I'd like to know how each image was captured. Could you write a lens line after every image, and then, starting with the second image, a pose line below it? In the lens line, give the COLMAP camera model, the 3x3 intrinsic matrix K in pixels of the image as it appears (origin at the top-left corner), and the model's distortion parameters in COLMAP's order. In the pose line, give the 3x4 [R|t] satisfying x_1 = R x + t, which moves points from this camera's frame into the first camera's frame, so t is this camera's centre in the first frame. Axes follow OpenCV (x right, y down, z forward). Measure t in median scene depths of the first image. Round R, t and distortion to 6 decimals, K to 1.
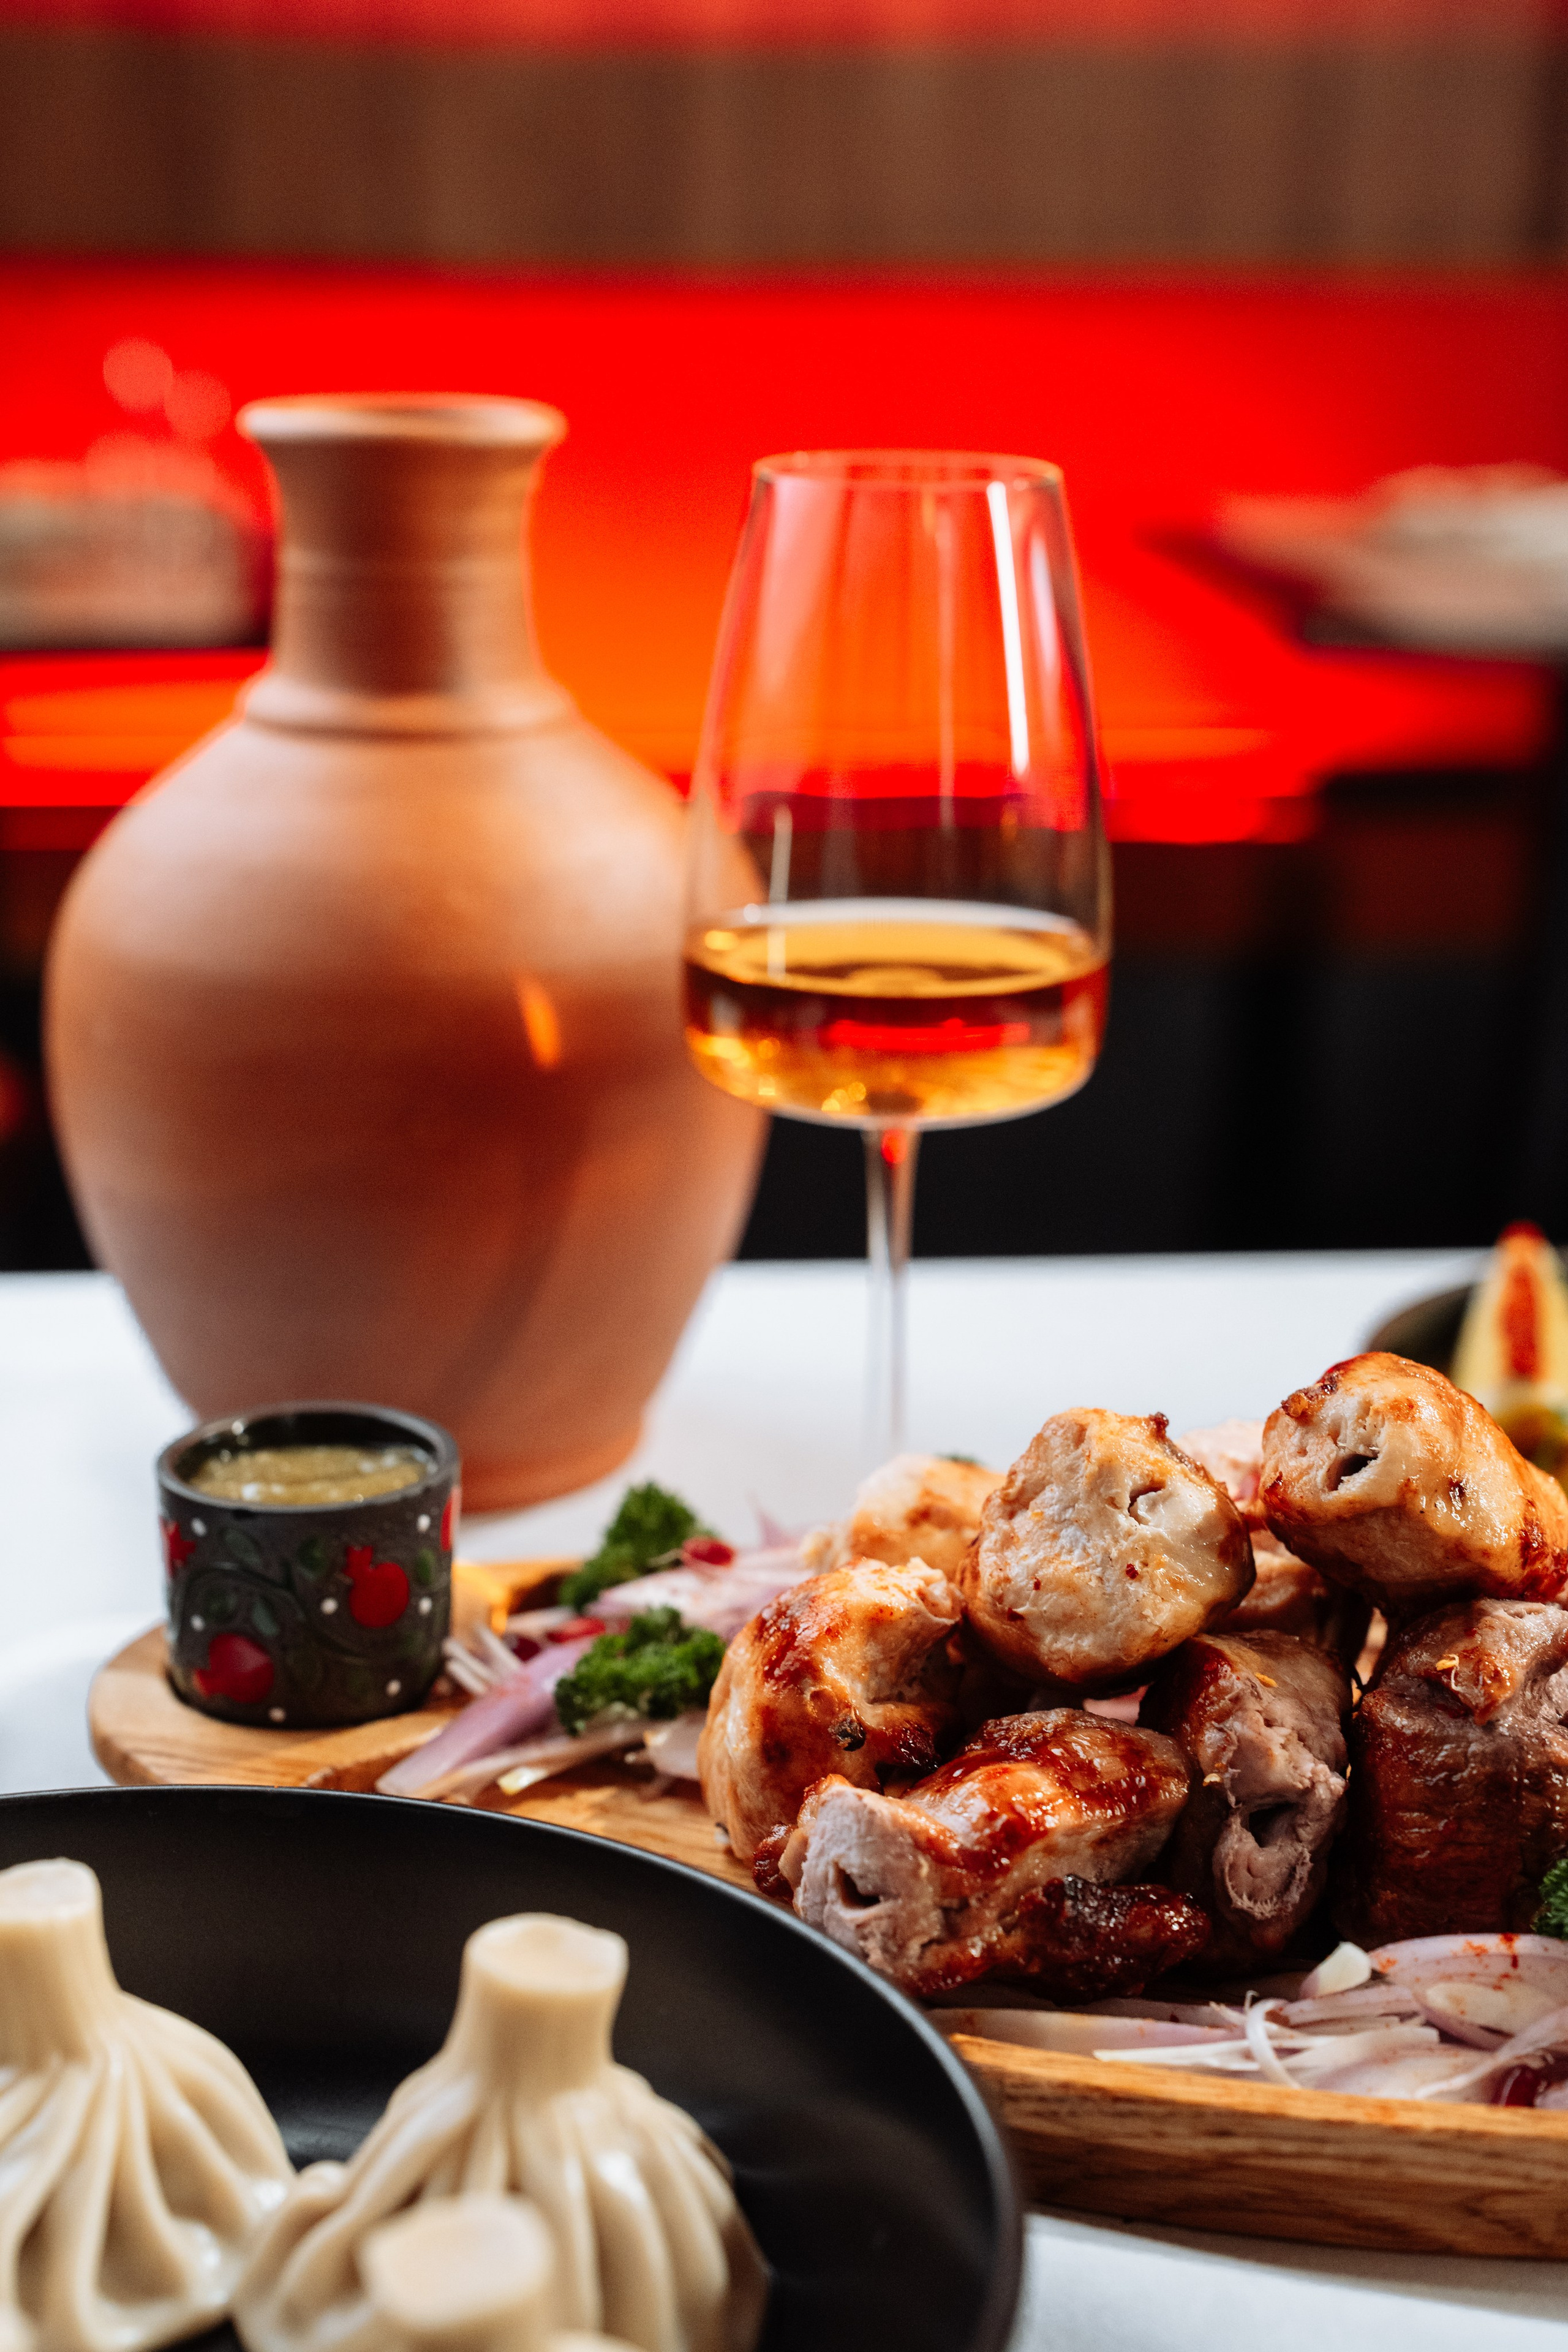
lens RADIAL K [[3648.7, 0, 724.5], [0, 3648.7, 1101.7], [0, 0, 1]] dist [-0.071039, 0.161783]
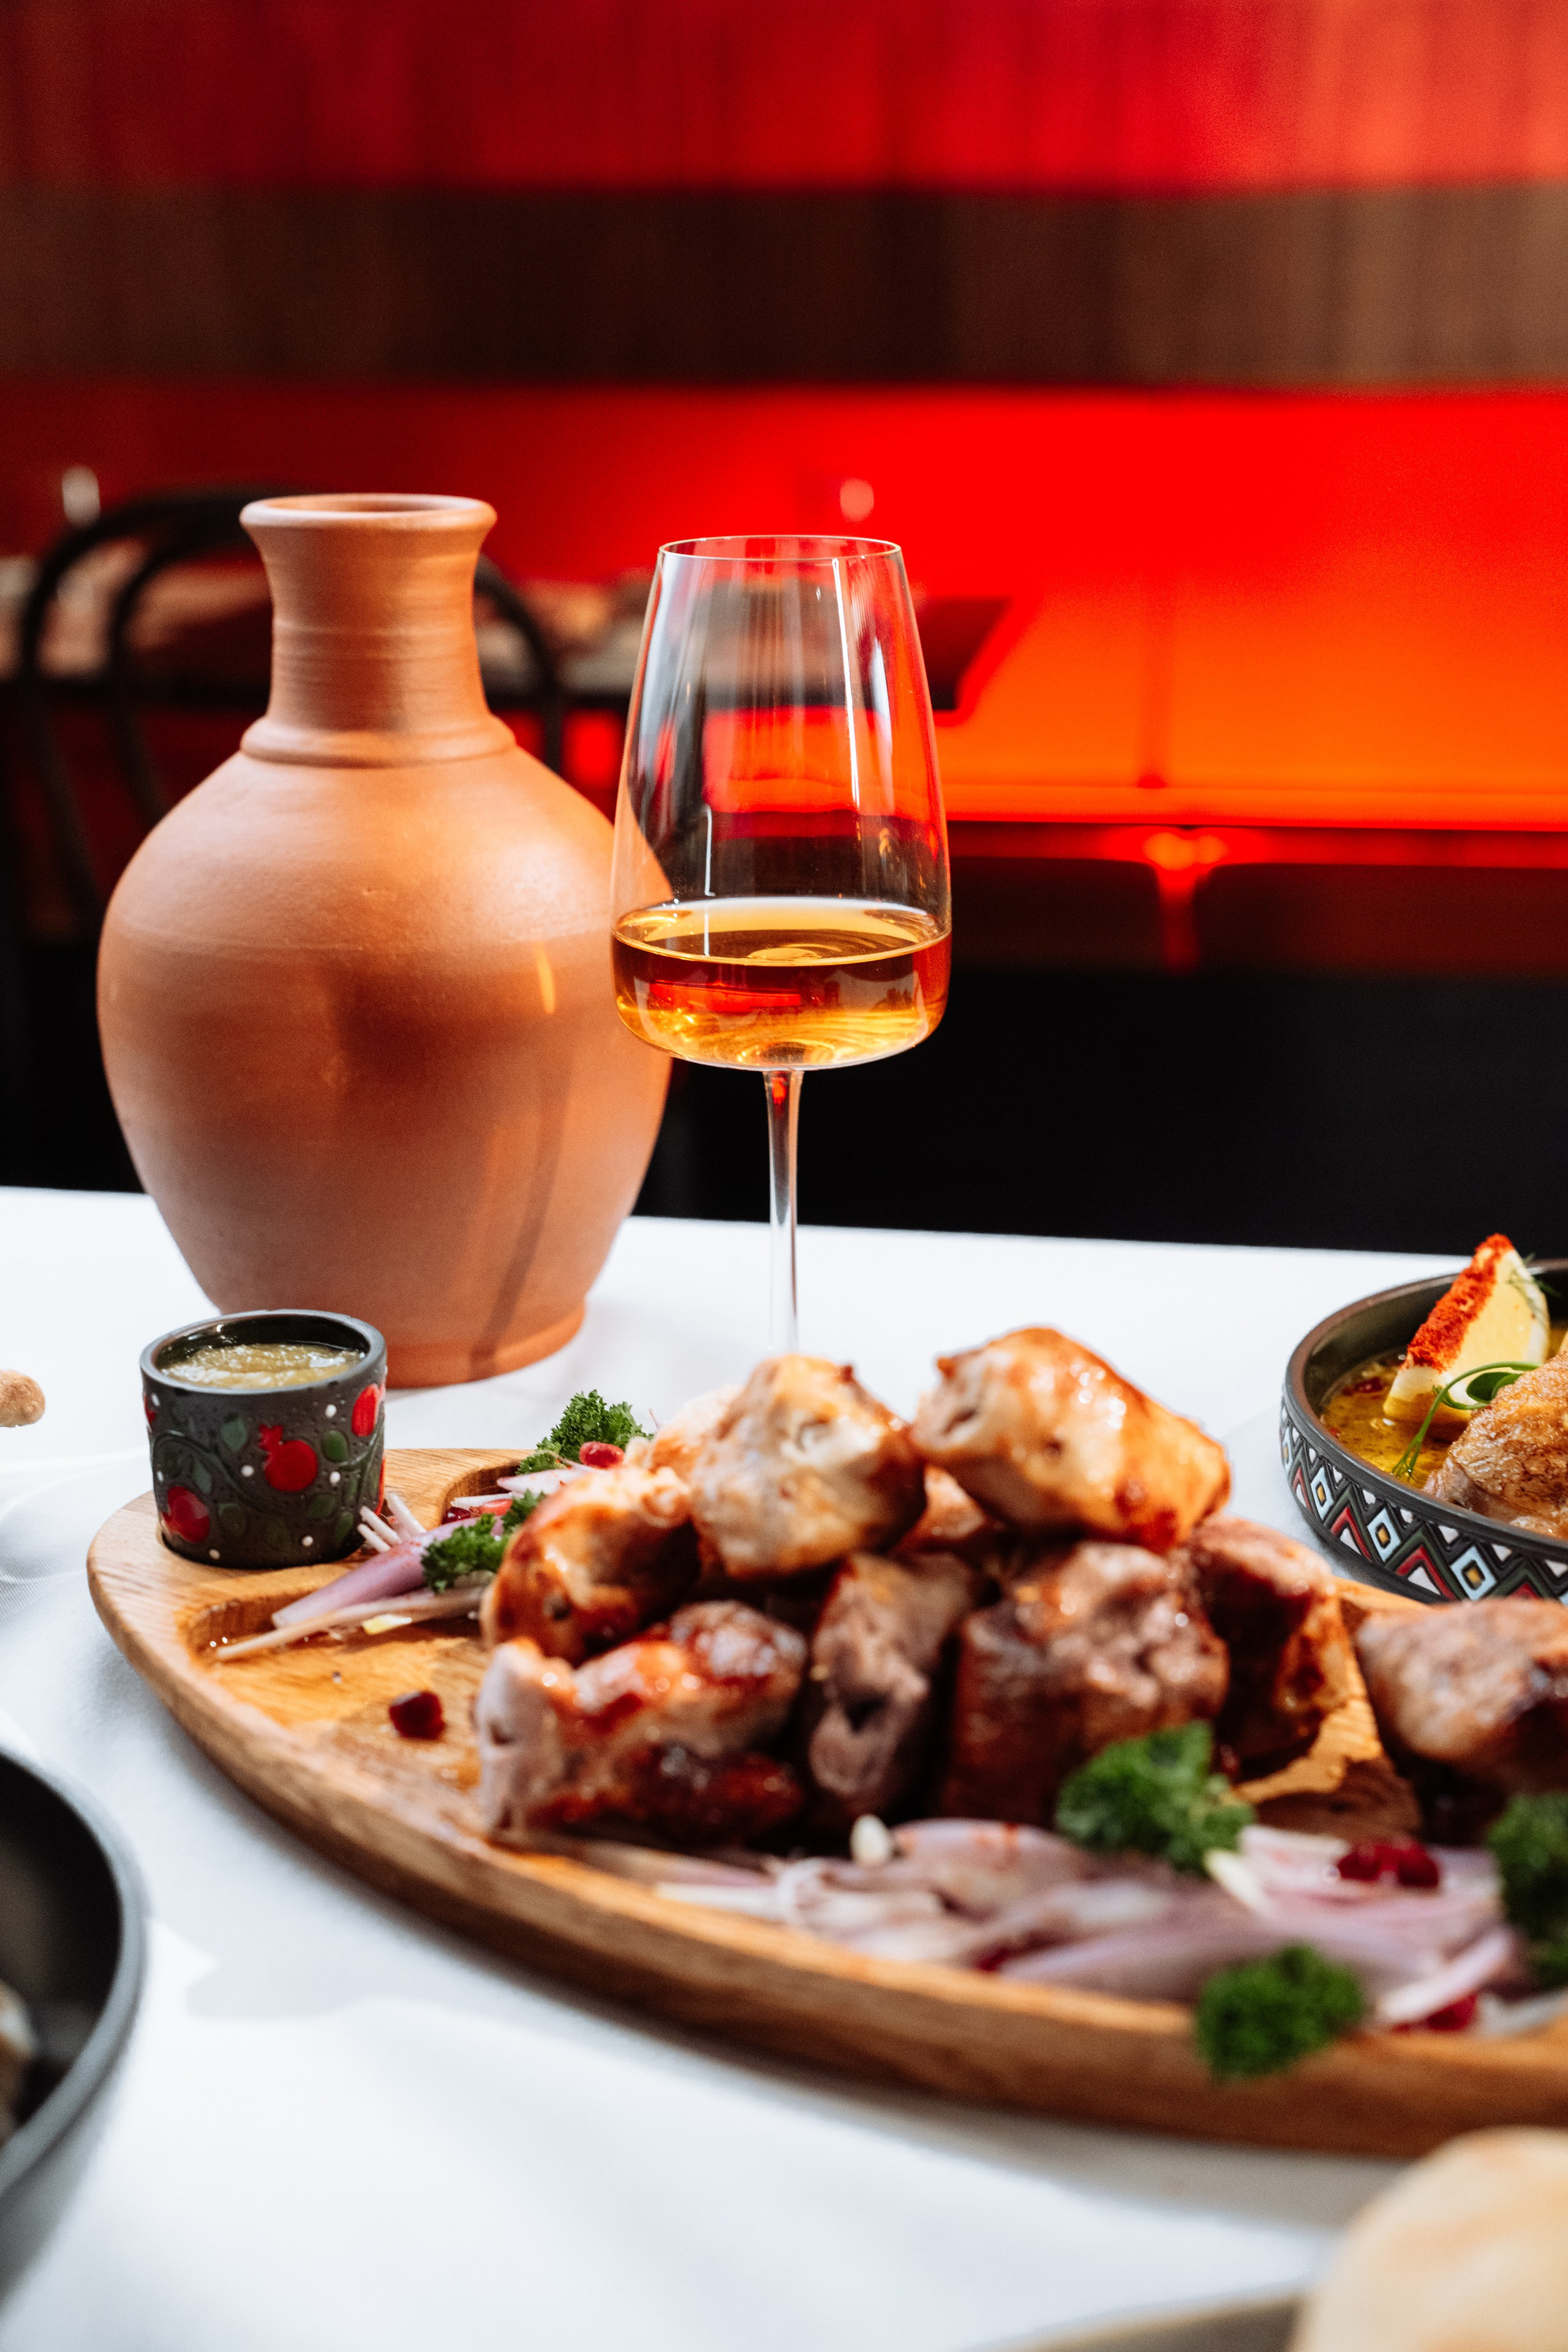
lens RADIAL K [[3113.3, 0, 784.0], [0, 3113.3, 1176.0], [0, 0, 1]] dist [-0.004804, -0.027852]
pose [[0.969440, 0.057787, -0.238425, 0.338674], [-0.049989, 0.998002, 0.038629, -0.012646], [0.240181, -0.025530, 0.970392, 0.018896]]
